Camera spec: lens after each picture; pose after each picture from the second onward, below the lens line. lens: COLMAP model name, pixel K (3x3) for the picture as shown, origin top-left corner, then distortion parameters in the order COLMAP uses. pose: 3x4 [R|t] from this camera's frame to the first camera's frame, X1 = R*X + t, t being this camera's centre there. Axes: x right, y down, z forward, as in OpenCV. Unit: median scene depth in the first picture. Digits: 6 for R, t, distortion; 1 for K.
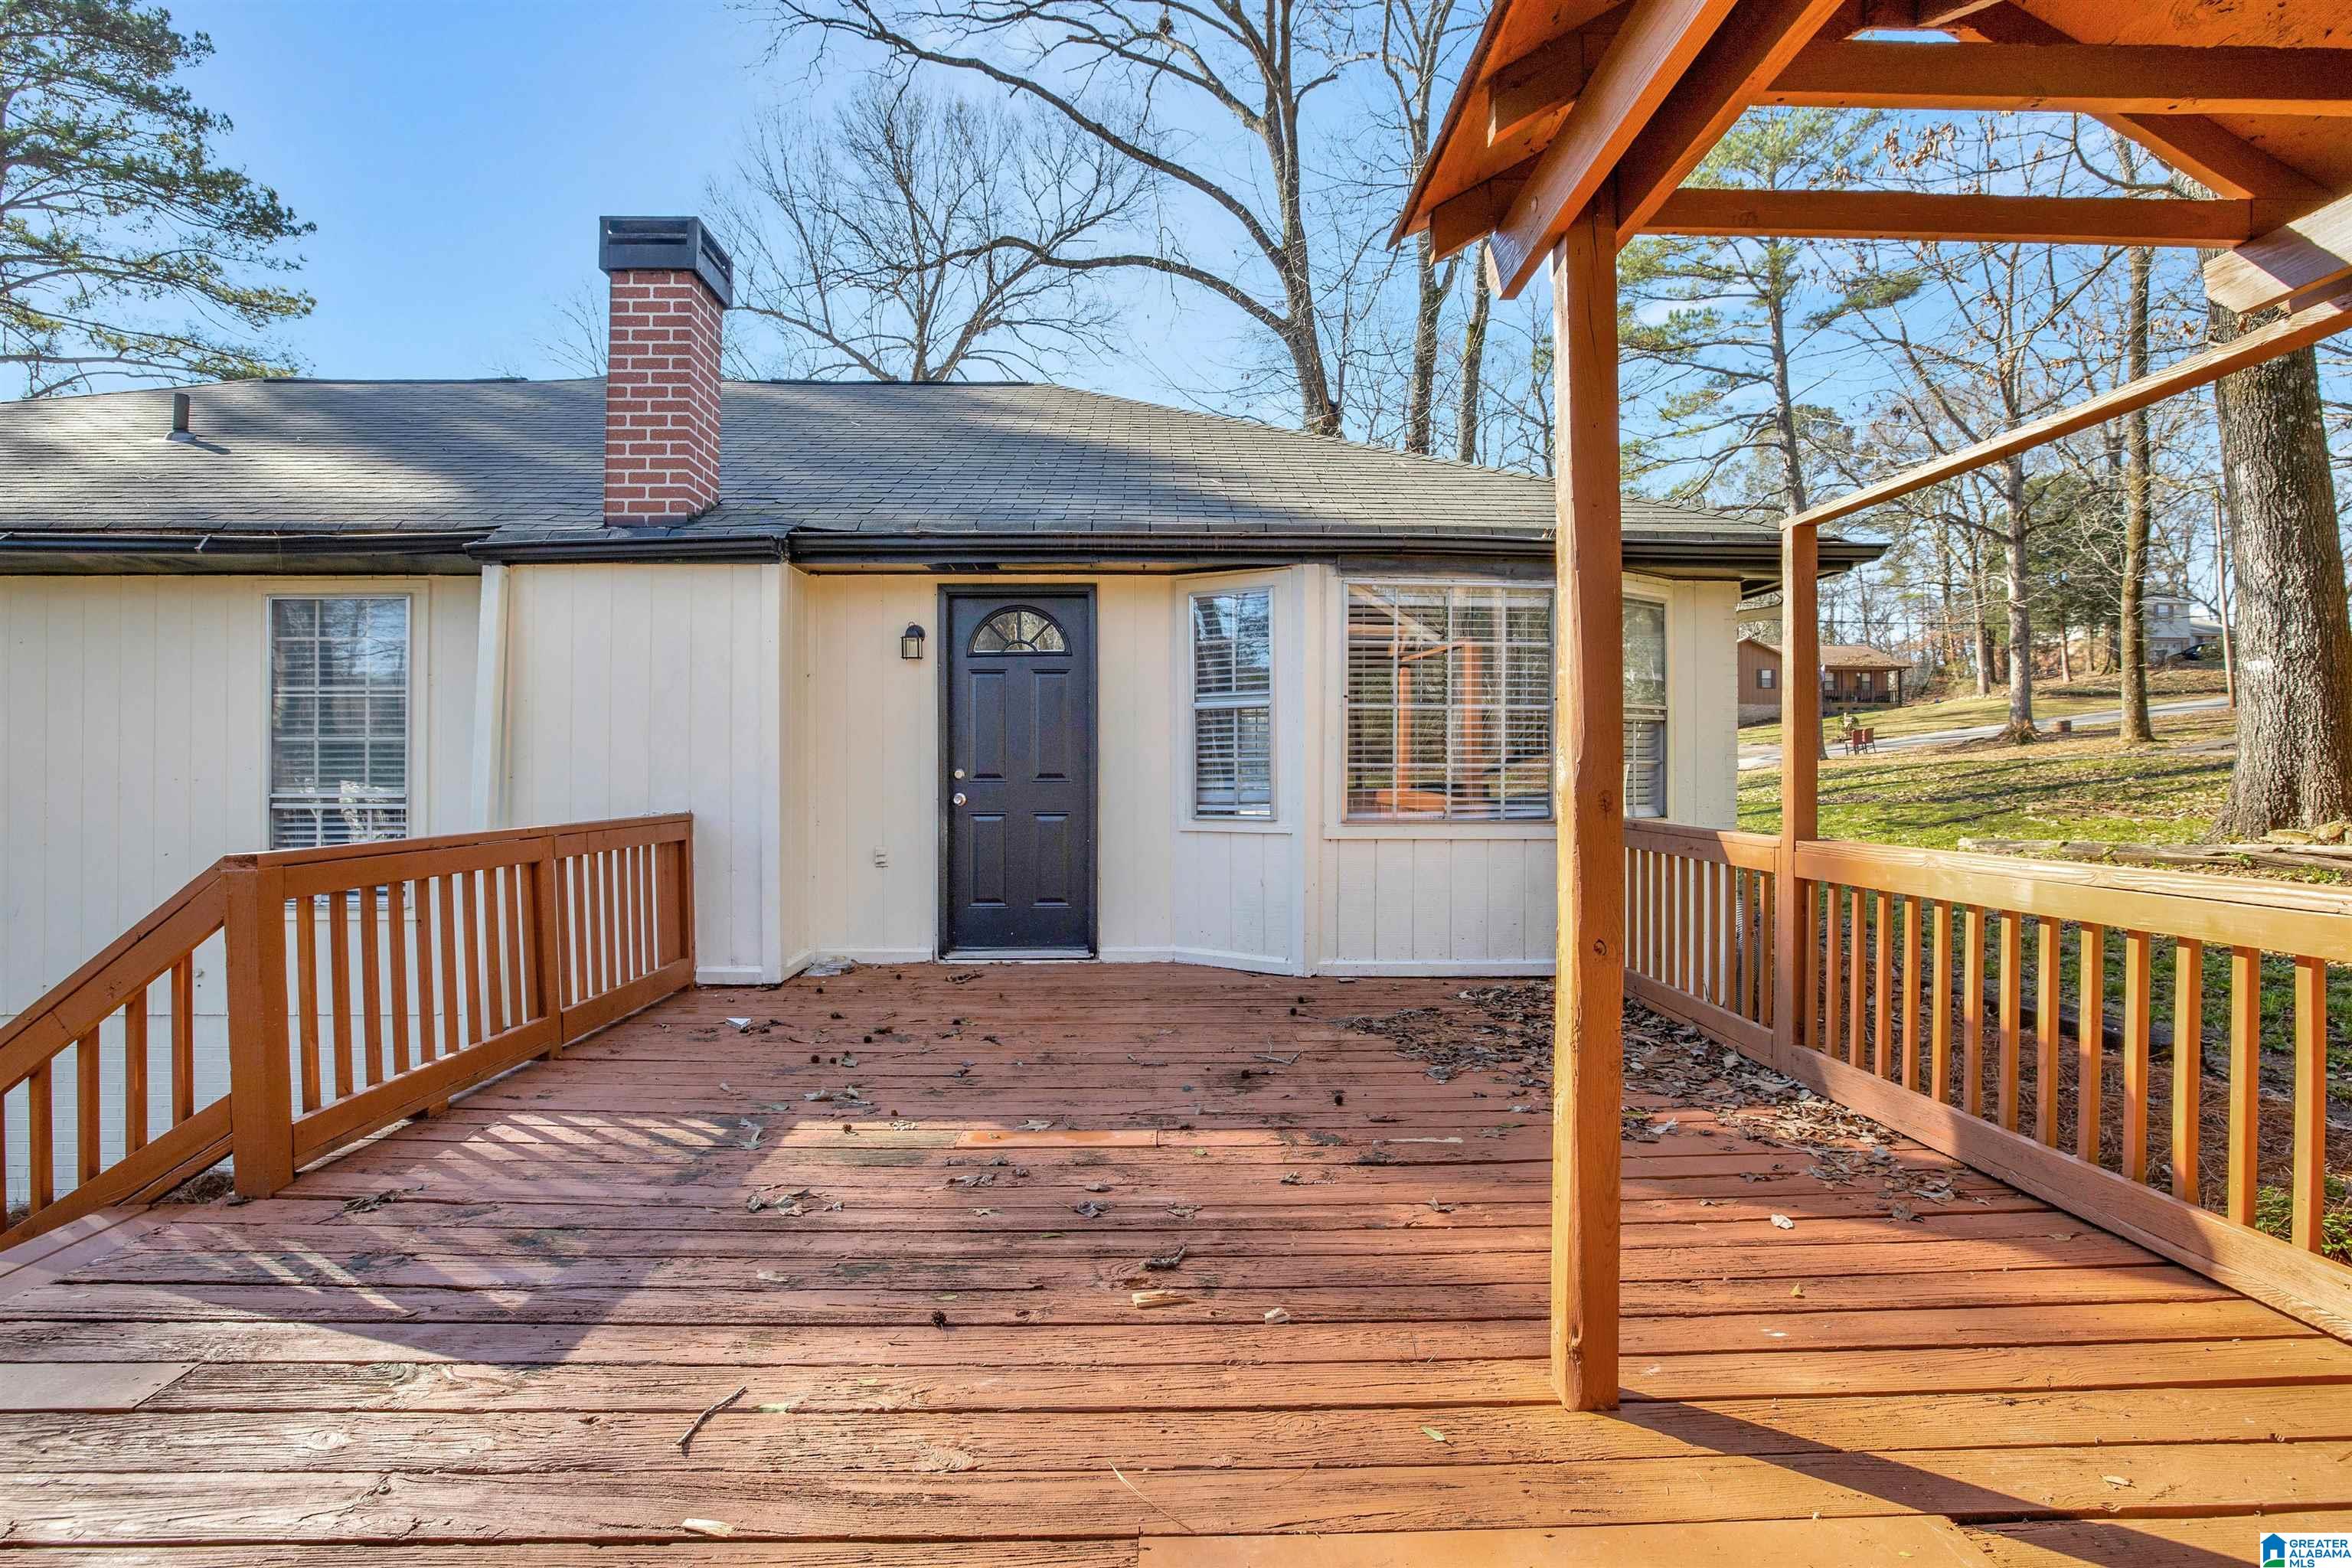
lens RADIAL K [[1077.7, 0, 1181.4], [0, 1077.7, 756.3], [0, 0, 1]] dist [-0.044766, 0.015038]
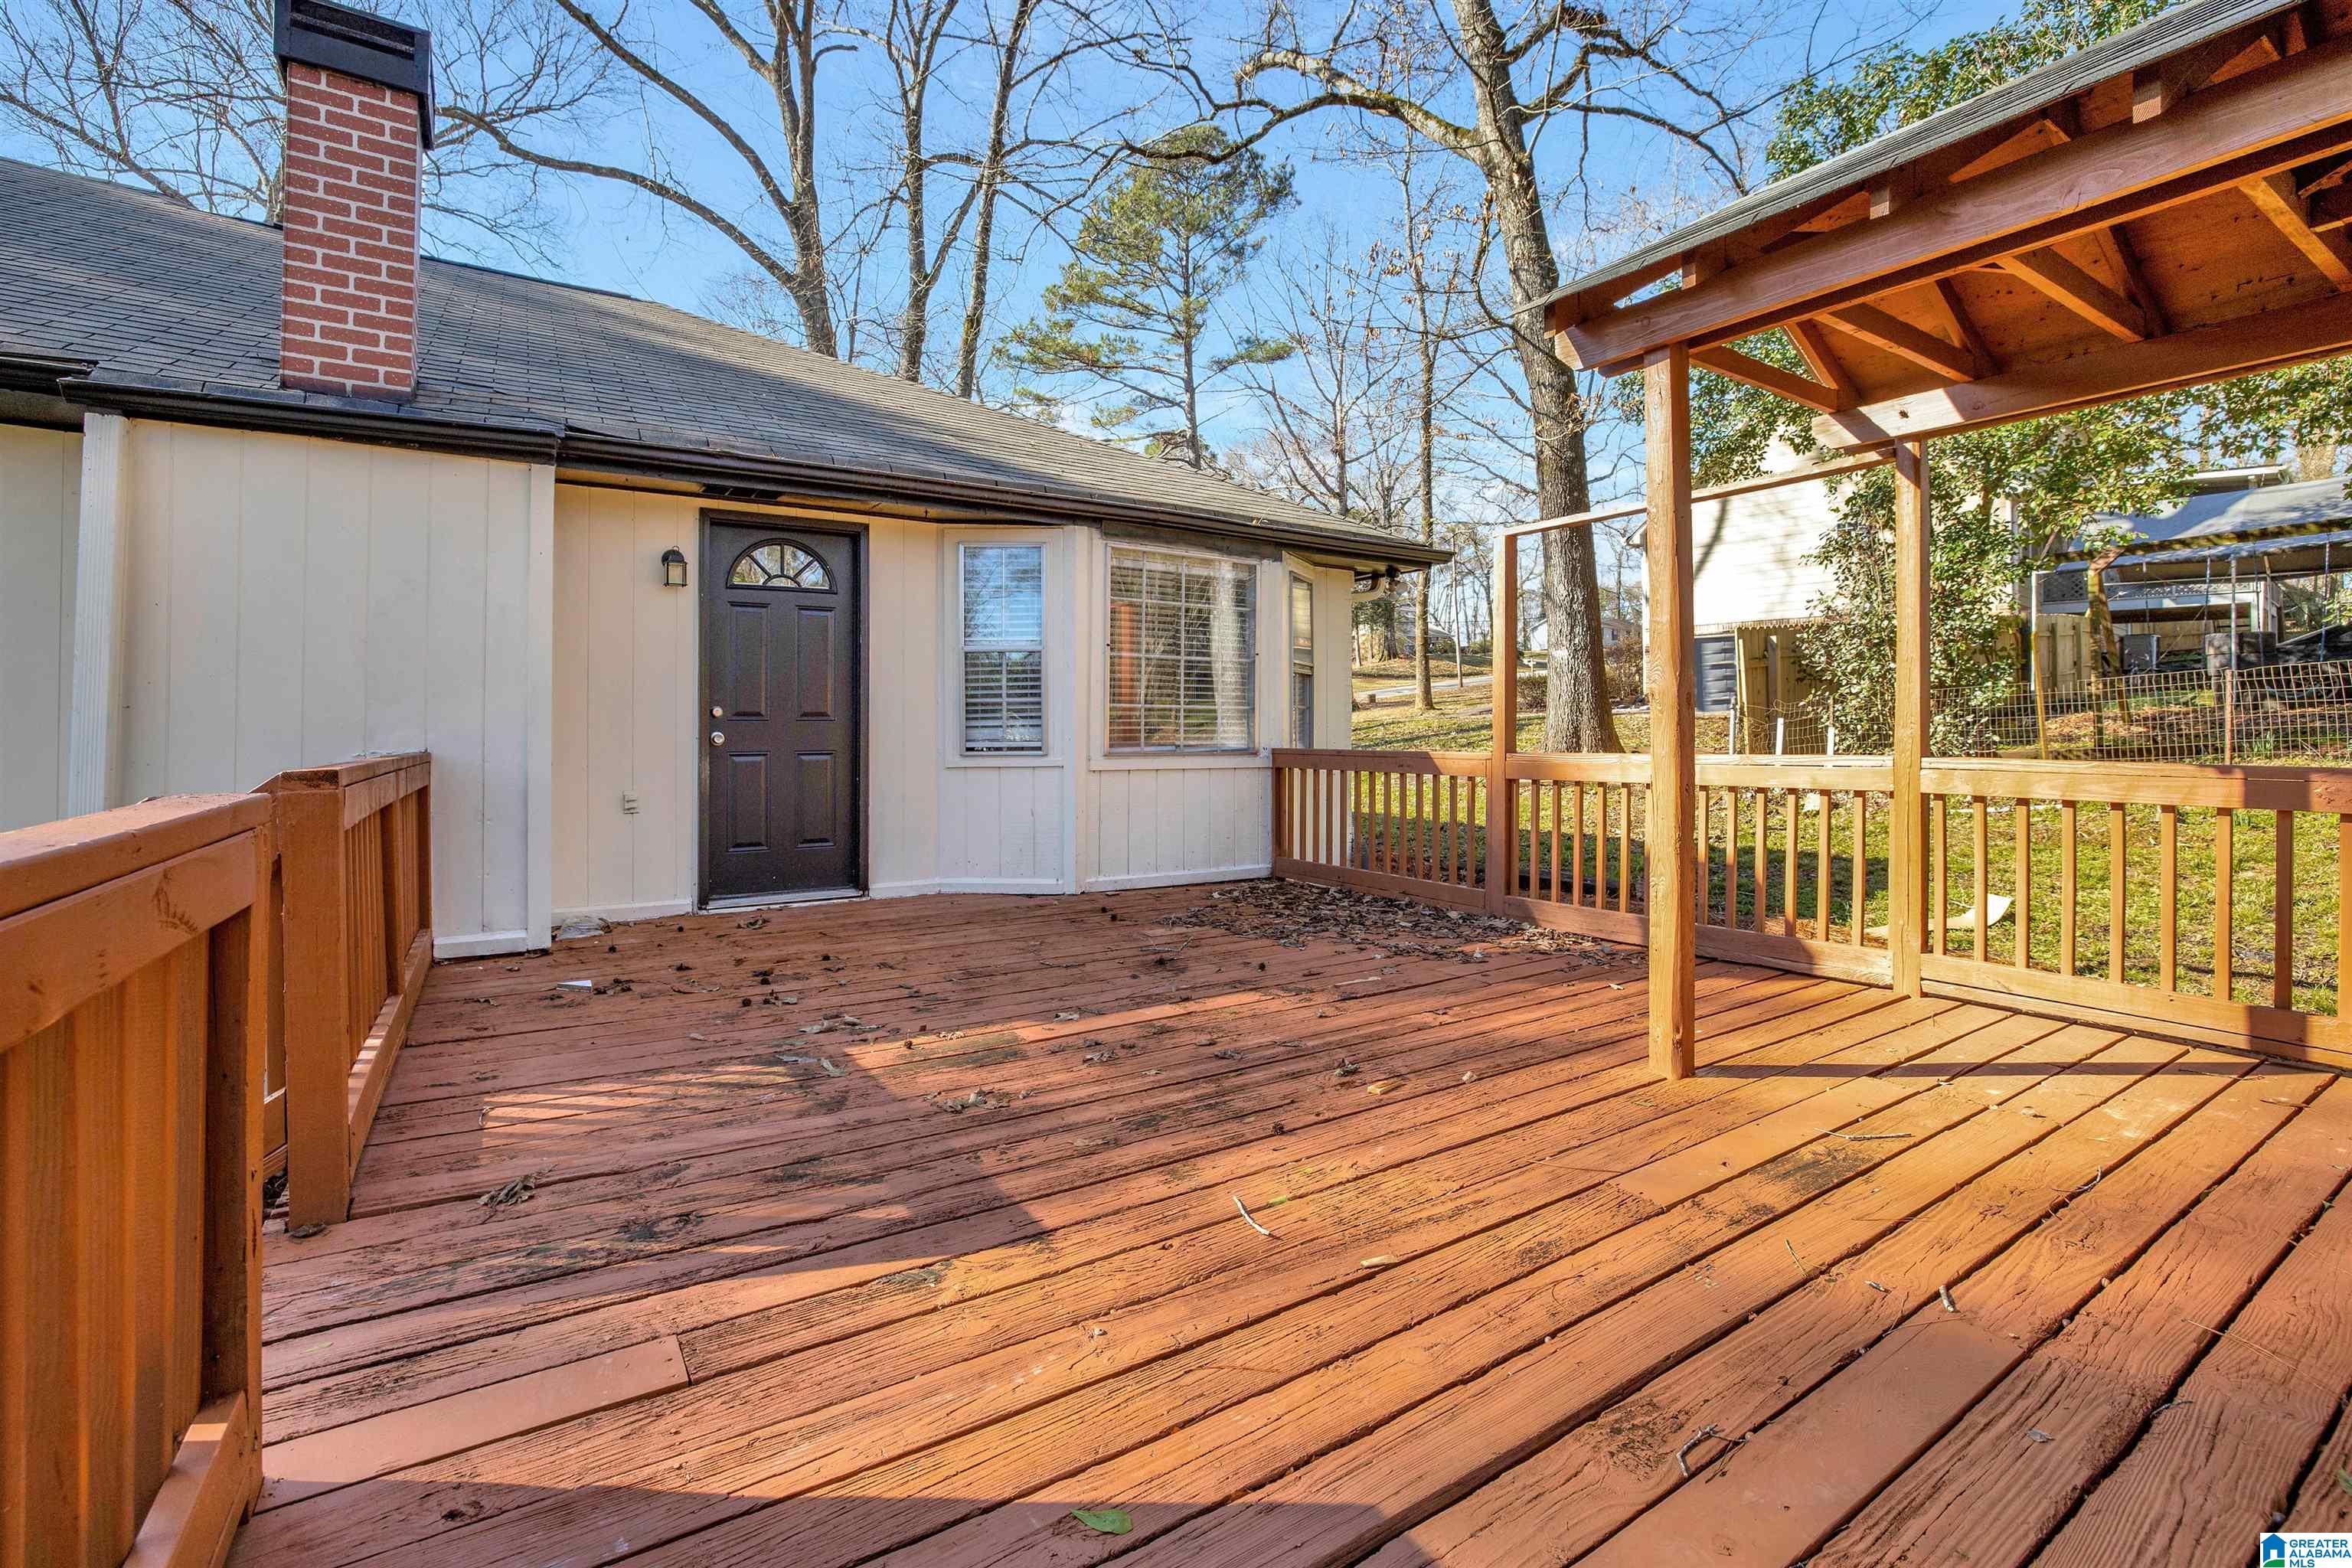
lens RADIAL K [[1036.5, 0, 1181.1], [0, 1036.5, 718.0], [0, 0, 1]] dist [-0.046557, 0.014557]
pose [[0.851289, 0.006109, 0.524661, -0.355571], [-0.004023, 0.999979, -0.005115, 0.026708], [-0.524682, 0.002244, 0.851296, 0.024835]]
